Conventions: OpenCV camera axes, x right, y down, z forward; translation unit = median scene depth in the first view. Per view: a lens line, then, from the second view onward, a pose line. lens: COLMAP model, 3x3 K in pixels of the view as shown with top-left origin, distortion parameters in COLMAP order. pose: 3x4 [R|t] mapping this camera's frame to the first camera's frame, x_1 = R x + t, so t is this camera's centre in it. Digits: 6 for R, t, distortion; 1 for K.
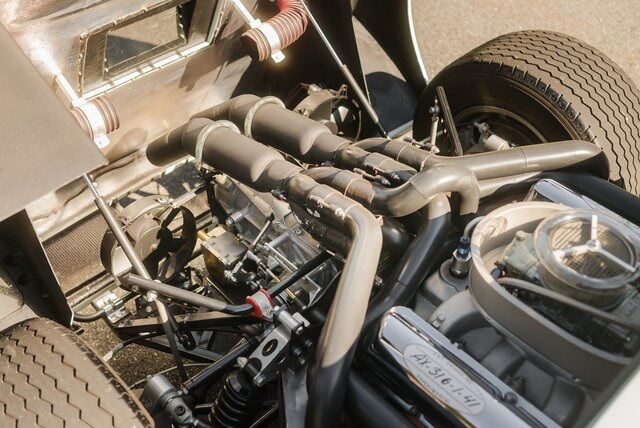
lens RADIAL K [[729.4, 0, 320.0], [0, 729.4, 214.0], [0, 0, 1]] dist [-0.019366, -0.009724]
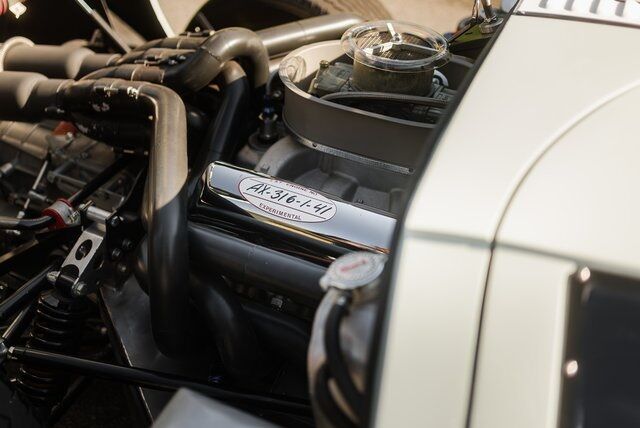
lens RADIAL K [[729.4, 0, 320.0], [0, 729.4, 214.0], [0, 0, 1]] dist [-0.019366, -0.009724]
pose [[0.921384, -0.193433, 0.337100, -0.092463], [0.229081, 0.970960, -0.068987, 0.263654], [-0.313966, 0.140787, 0.938938, 0.089887]]
